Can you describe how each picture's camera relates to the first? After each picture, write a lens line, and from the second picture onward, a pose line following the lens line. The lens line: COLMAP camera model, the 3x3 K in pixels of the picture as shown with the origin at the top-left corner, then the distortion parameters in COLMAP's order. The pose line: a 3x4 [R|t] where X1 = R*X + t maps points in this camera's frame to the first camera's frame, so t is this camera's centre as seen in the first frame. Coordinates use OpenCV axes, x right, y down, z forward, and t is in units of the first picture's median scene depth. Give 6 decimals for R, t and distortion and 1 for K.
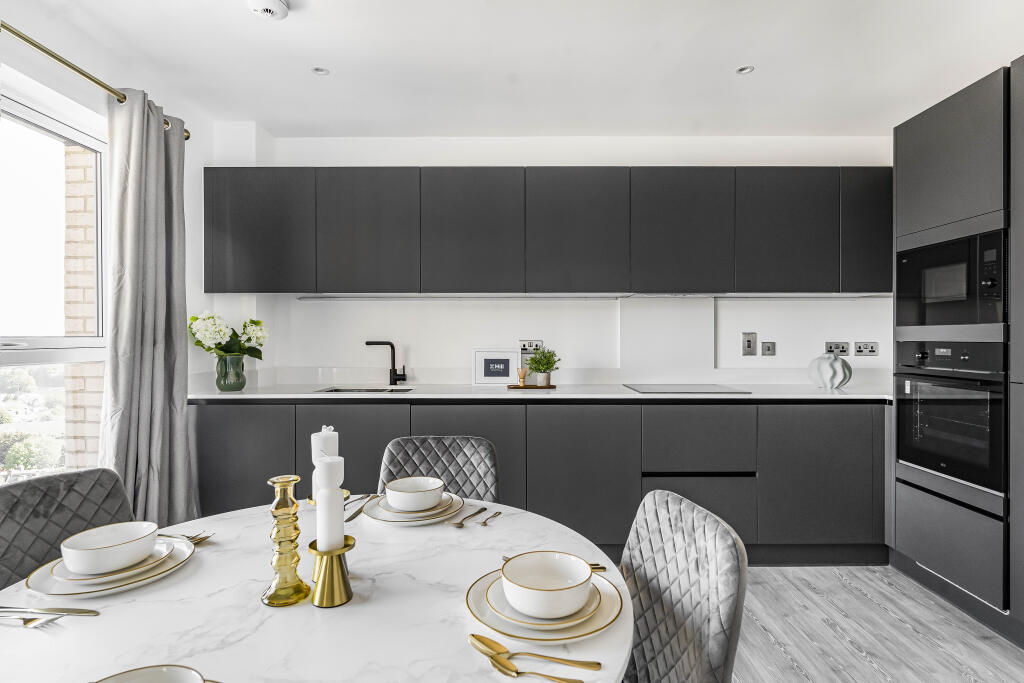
lens RADIAL K [[524.0, 0, 515.8], [0, 524.0, 342.0], [0, 0, 1]] dist [0.005064, -0.001619]
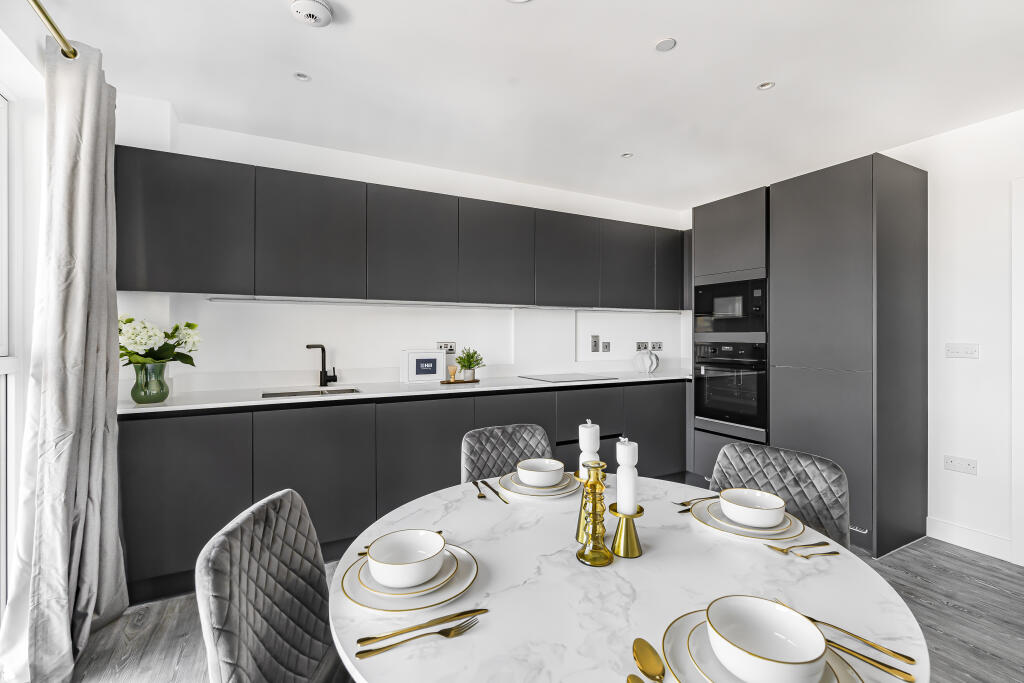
lens RADIAL K [[449.3, 0, 513.2], [0, 449.3, 338.4], [0, 0, 1]] dist [-0.004343, 0.000878]
pose [[0.884578, -0.003398, 0.466380, -0.385686], [0.004156, 0.999991, -0.000596, -0.013146], [-0.466374, 0.002465, 0.884584, 0.051832]]
